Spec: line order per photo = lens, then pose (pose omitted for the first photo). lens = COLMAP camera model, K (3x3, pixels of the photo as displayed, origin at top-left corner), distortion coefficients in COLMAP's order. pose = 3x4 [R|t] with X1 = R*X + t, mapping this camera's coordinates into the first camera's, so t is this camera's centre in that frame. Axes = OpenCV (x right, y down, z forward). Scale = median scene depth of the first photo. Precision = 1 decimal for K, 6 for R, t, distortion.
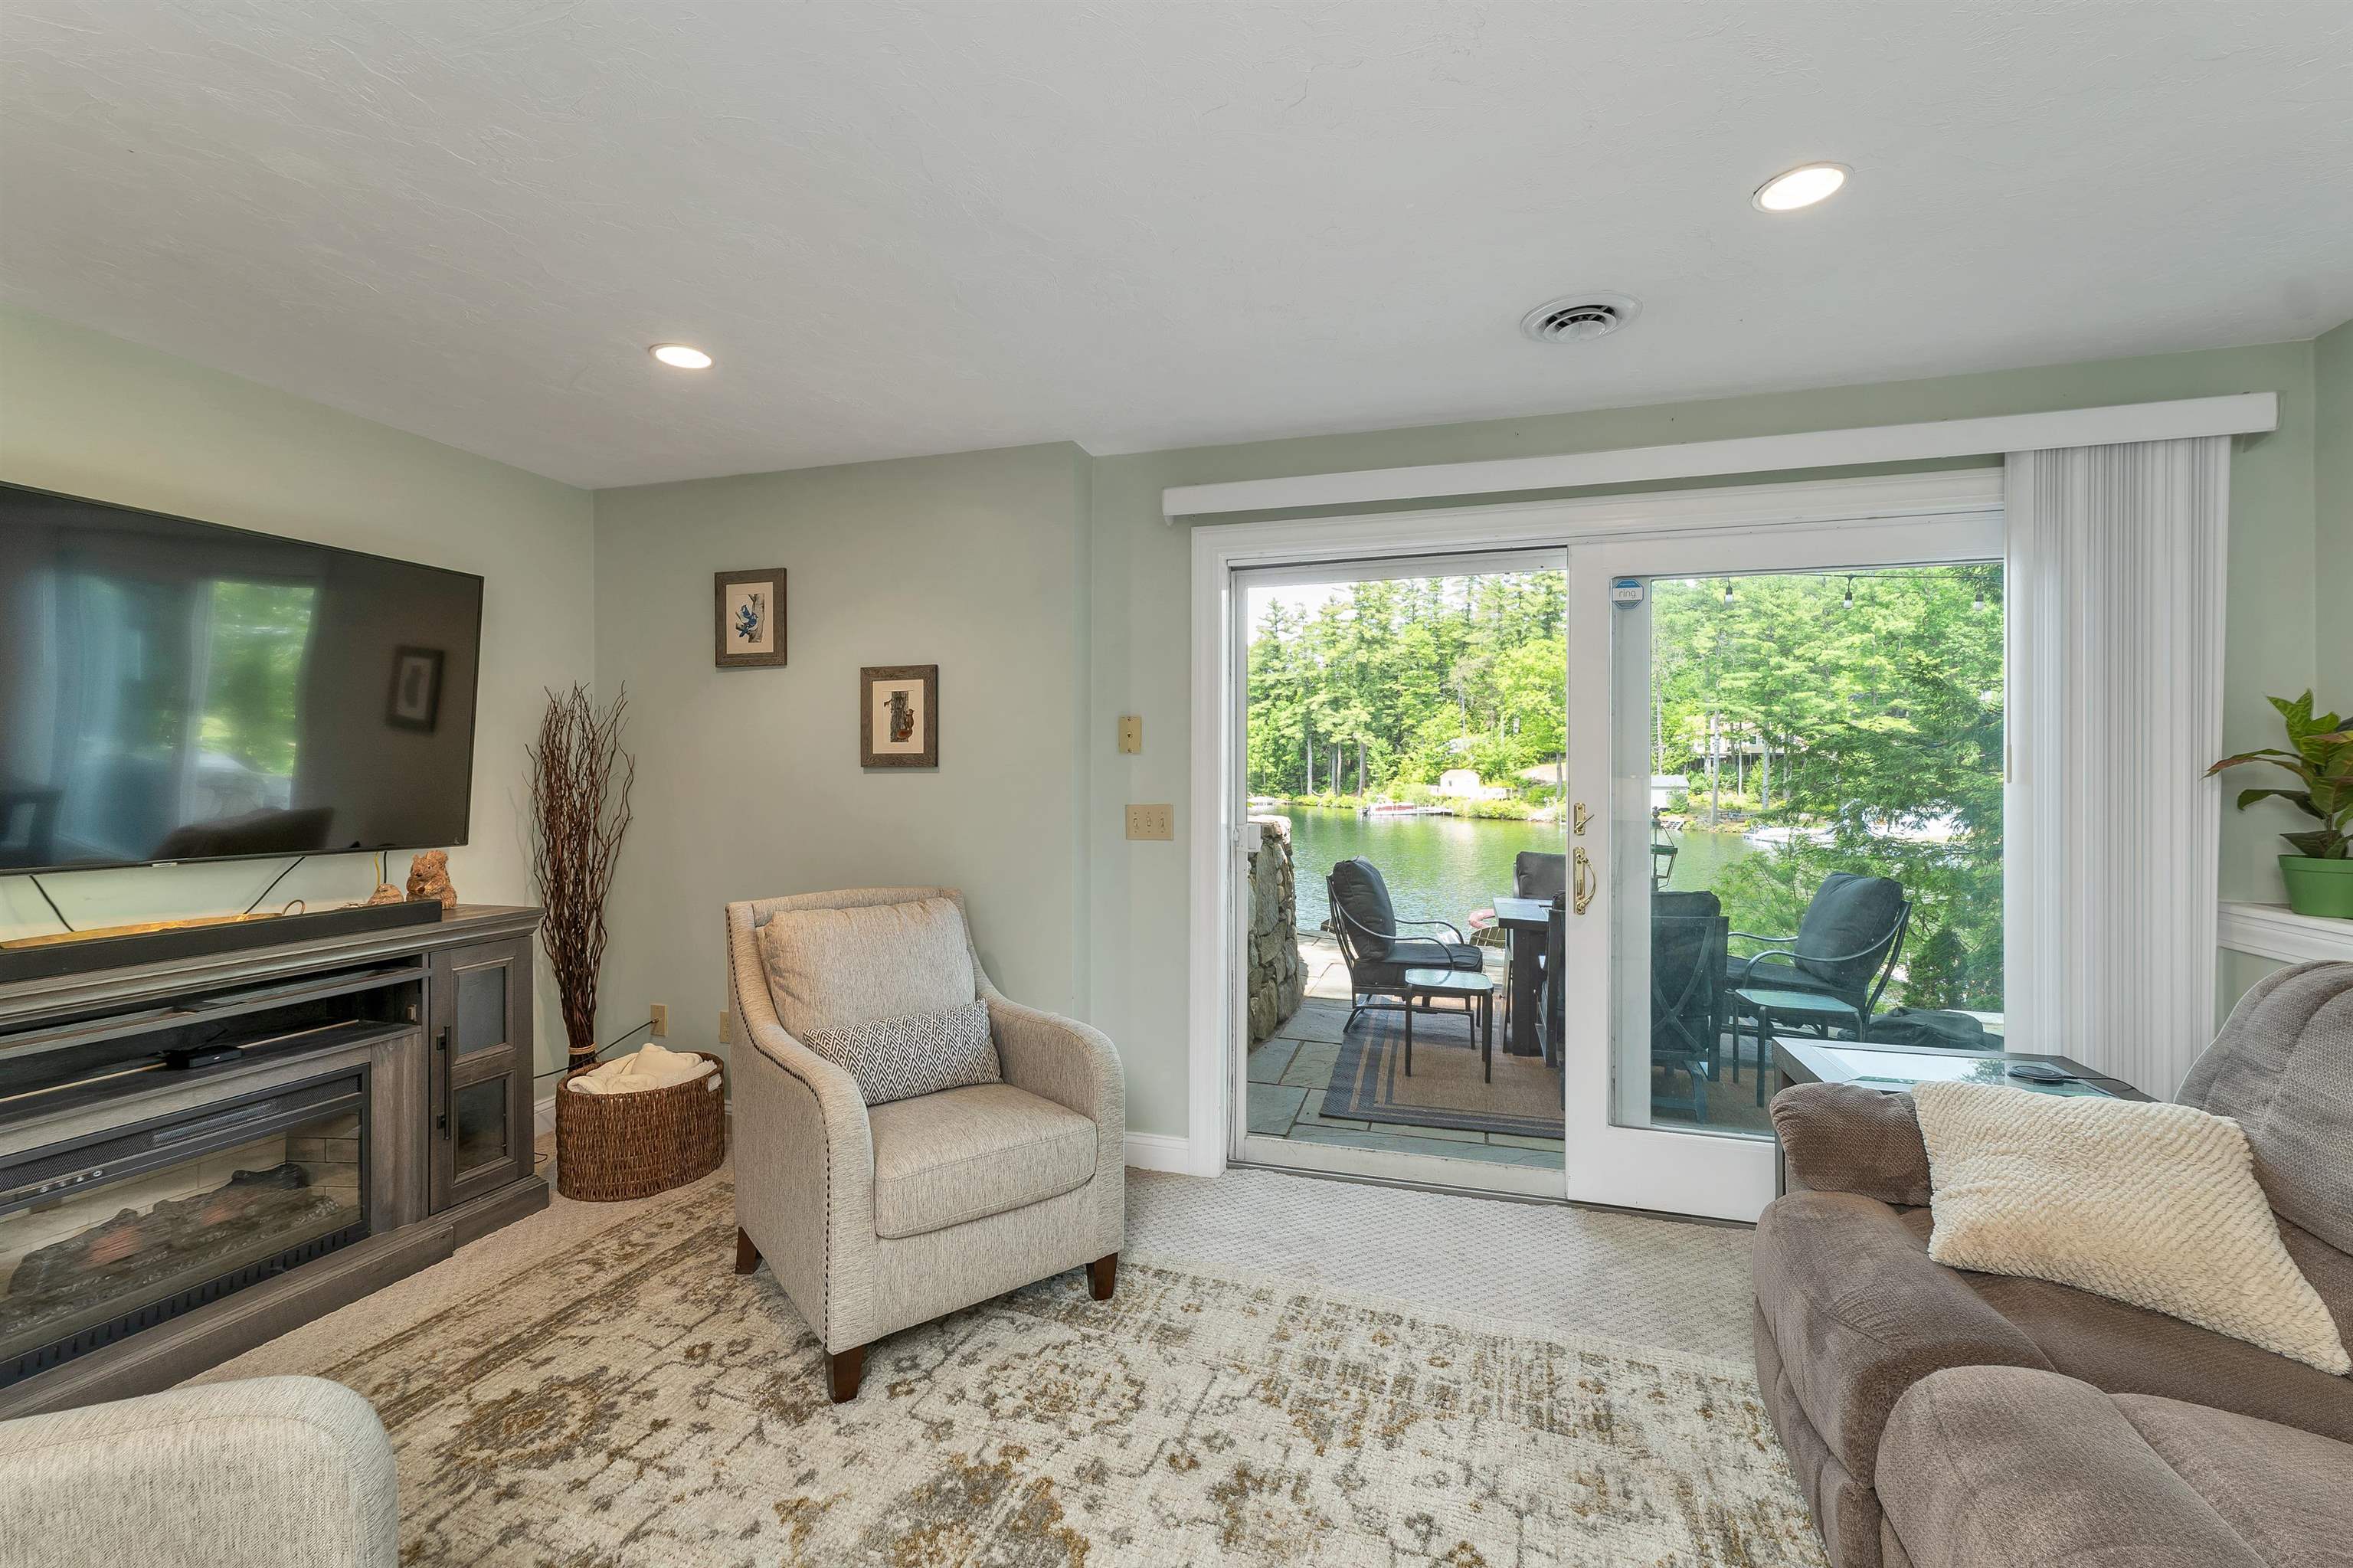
lens RADIAL K [[973.4, 0, 1171.2], [0, 973.4, 777.7], [0, 0, 1]] dist [0.002860, -0.000125]
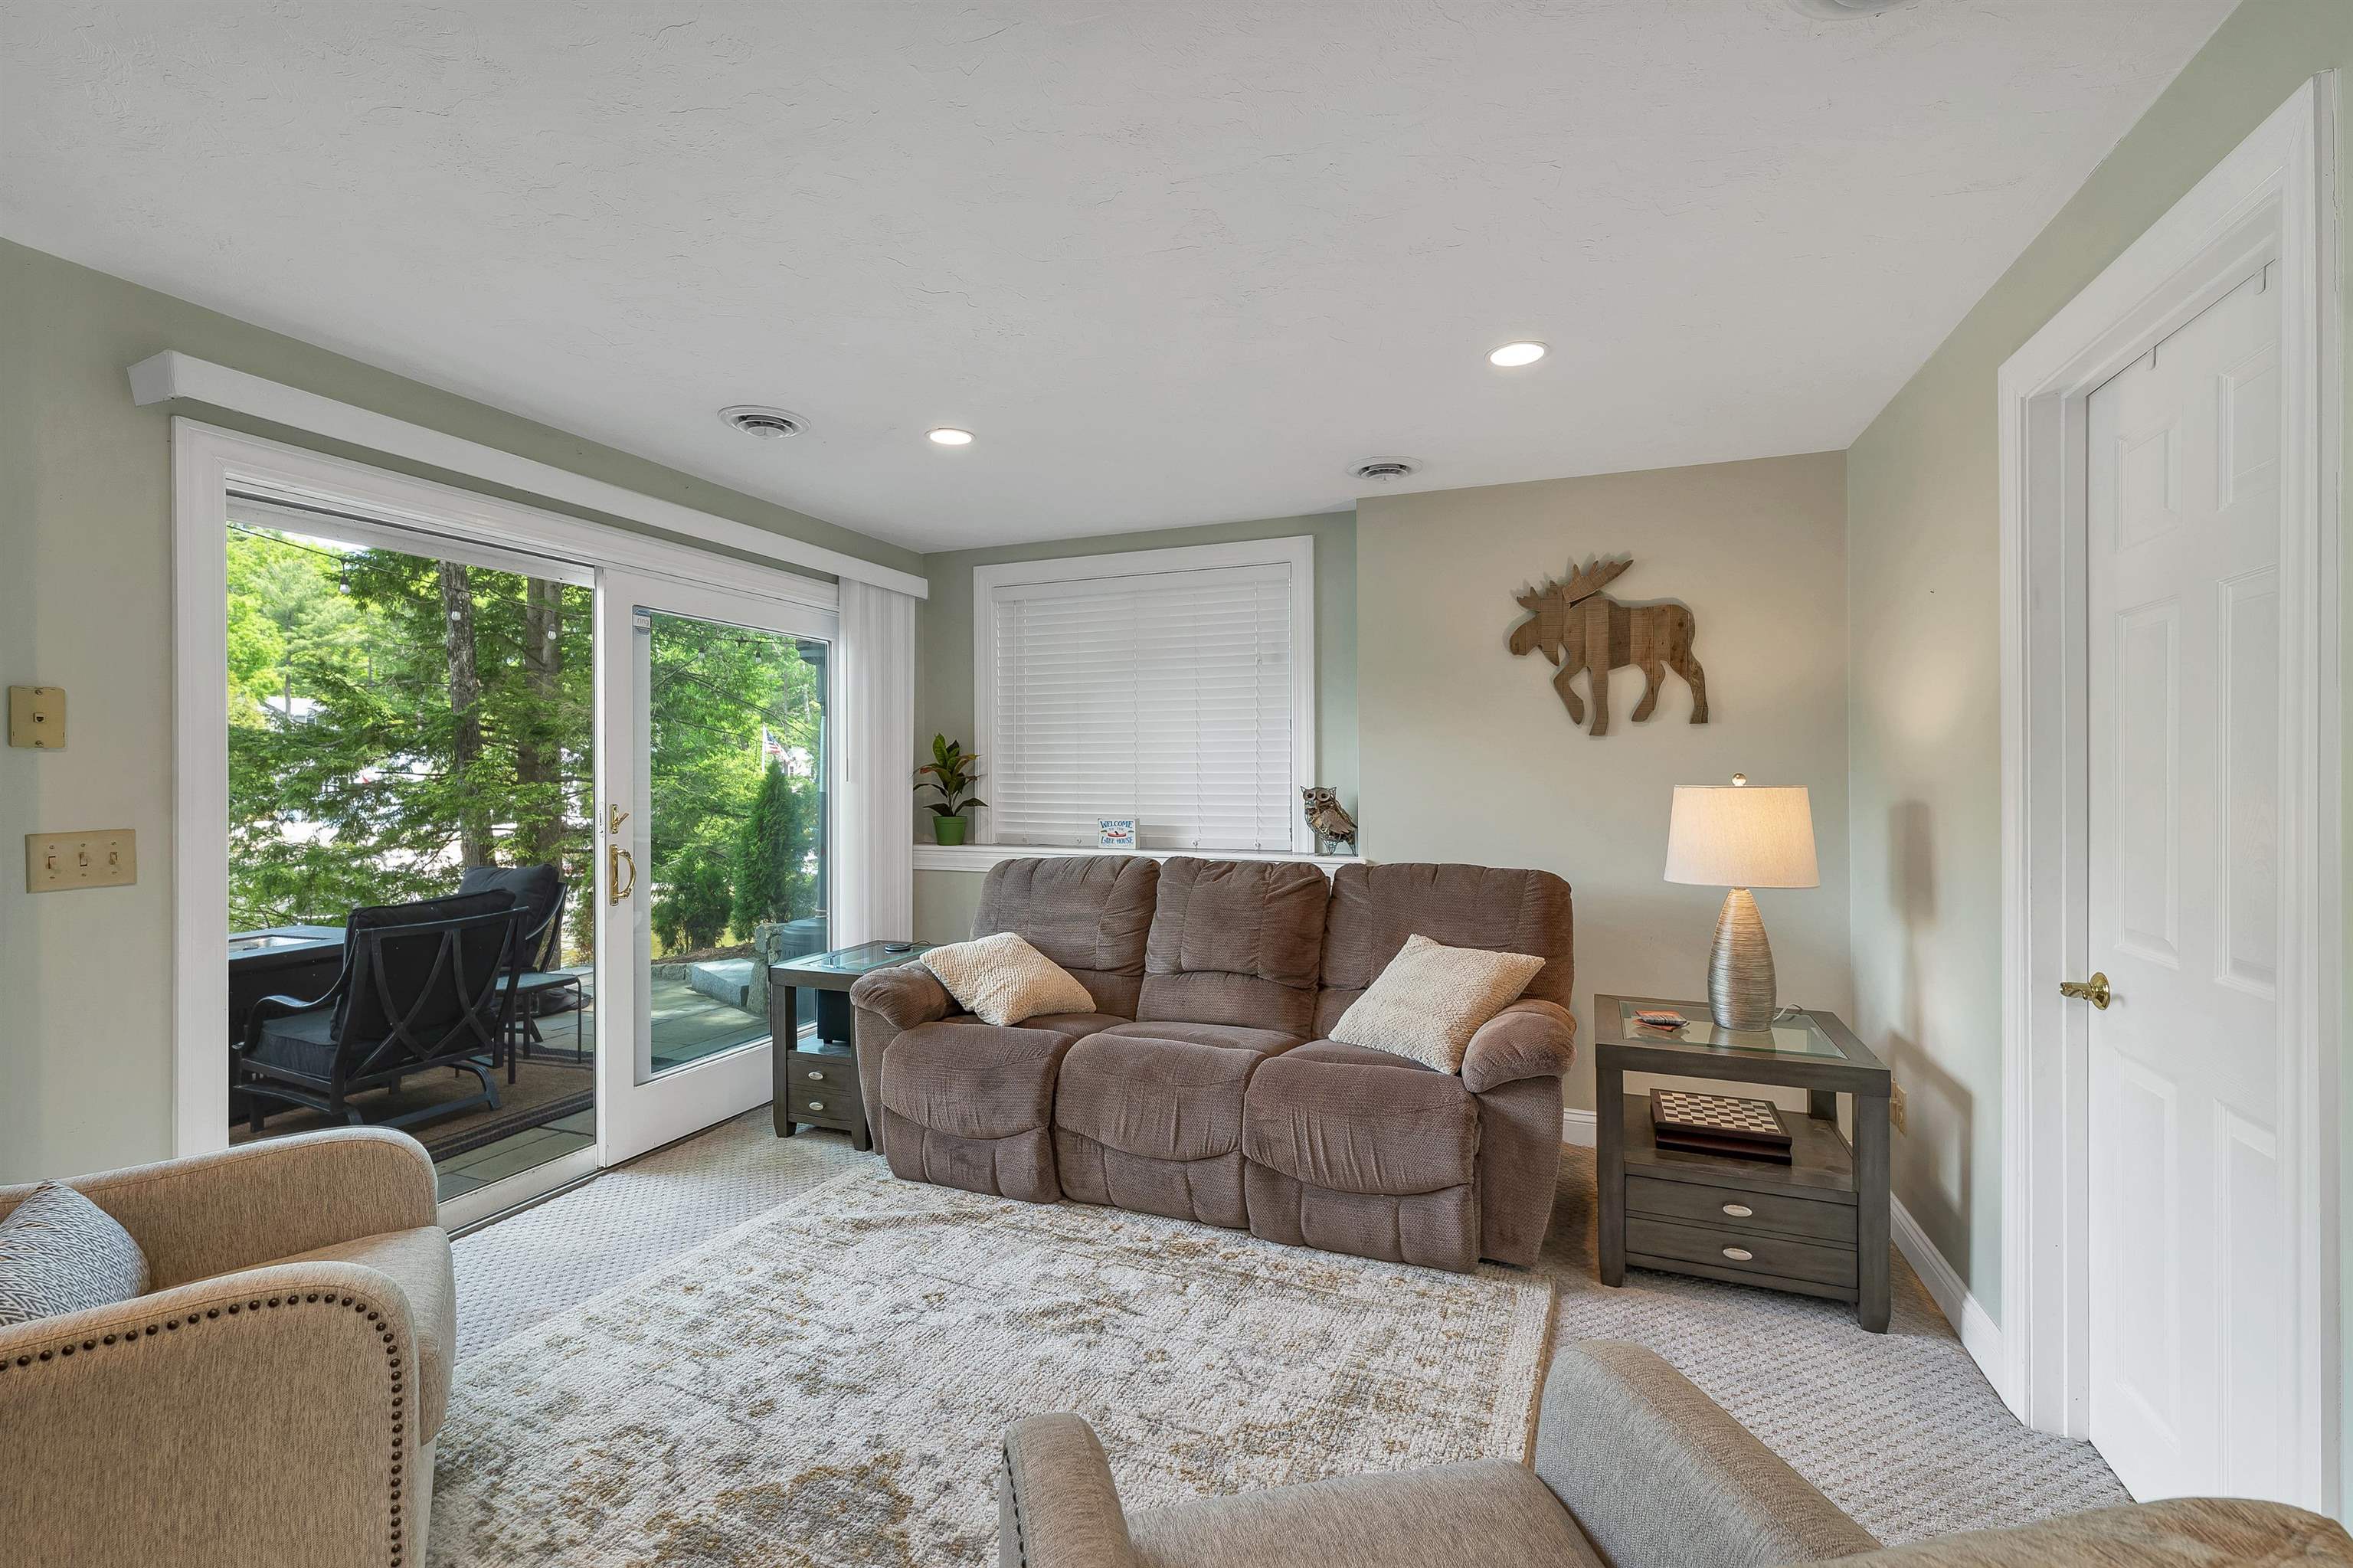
lens RADIAL K [[996.5, 0, 1159.8], [0, 996.5, 781.8], [0, 0, 1]] dist [0.003409, -0.000227]
pose [[0.098618, -0.009877, 0.995076, -0.853380], [0.007337, 0.999931, 0.009198, -0.006748], [-0.995098, 0.006393, 0.098684, 0.356426]]
